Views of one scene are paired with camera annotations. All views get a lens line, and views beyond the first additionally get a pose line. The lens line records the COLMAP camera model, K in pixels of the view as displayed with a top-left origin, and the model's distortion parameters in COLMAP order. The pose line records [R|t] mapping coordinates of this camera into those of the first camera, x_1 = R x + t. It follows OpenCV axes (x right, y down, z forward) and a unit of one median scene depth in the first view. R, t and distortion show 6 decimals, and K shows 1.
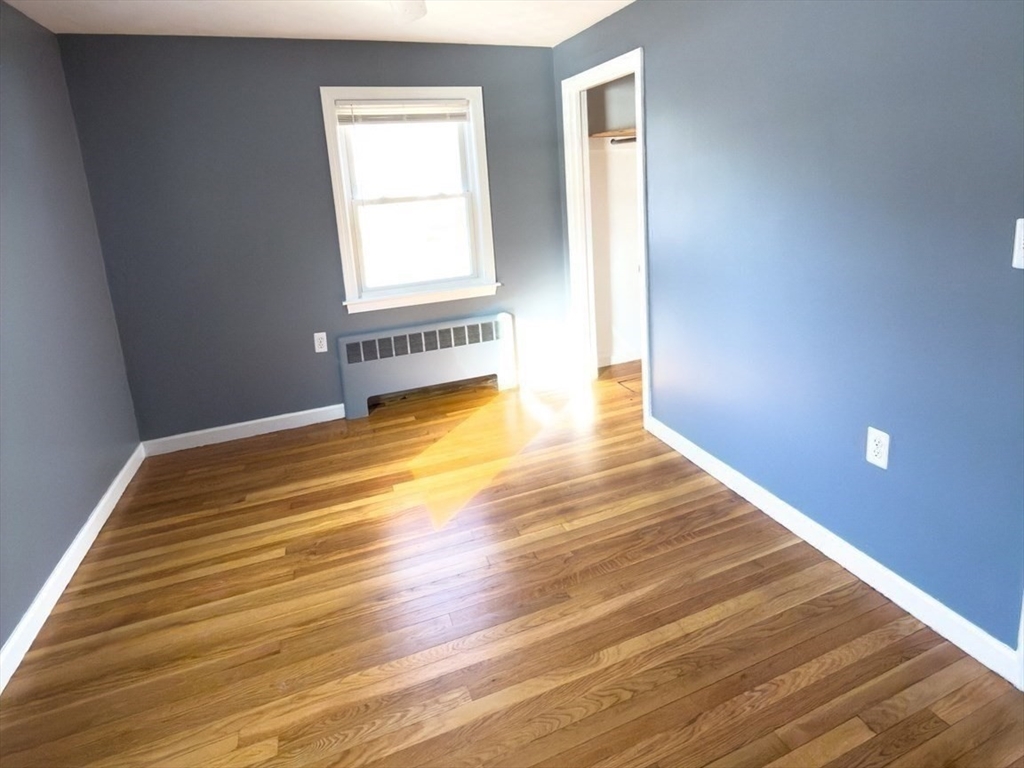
lens RADIAL K [[541.8, 0, 511.1], [0, 541.8, 282.1], [0, 0, 1]] dist [0.000293, -0.000595]
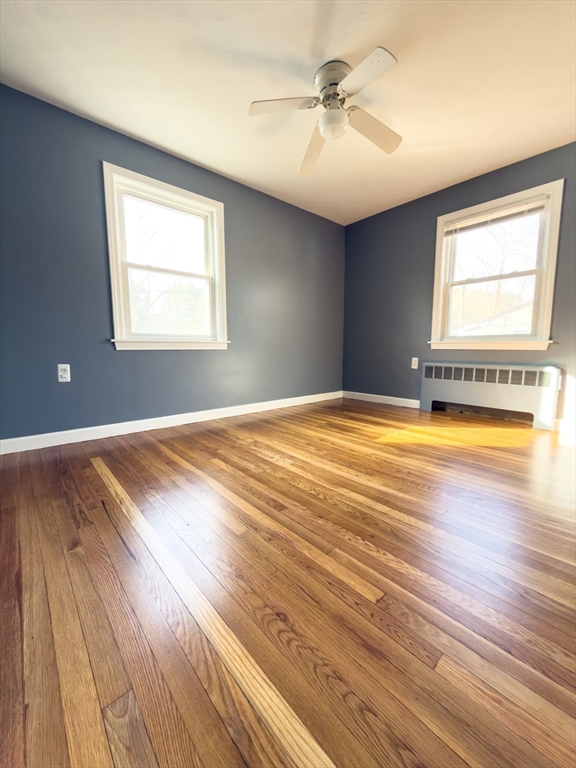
lens RADIAL K [[305.5, 0, 288.0], [0, 305.5, 384.0], [0, 0, 1]] dist [-0.001310, -0.000315]
pose [[0.358733, 0.172474, -0.917368, 0.454162], [-0.192560, 0.975316, 0.108069, 0.150828], [0.913363, 0.137880, 0.383089, 0.221419]]
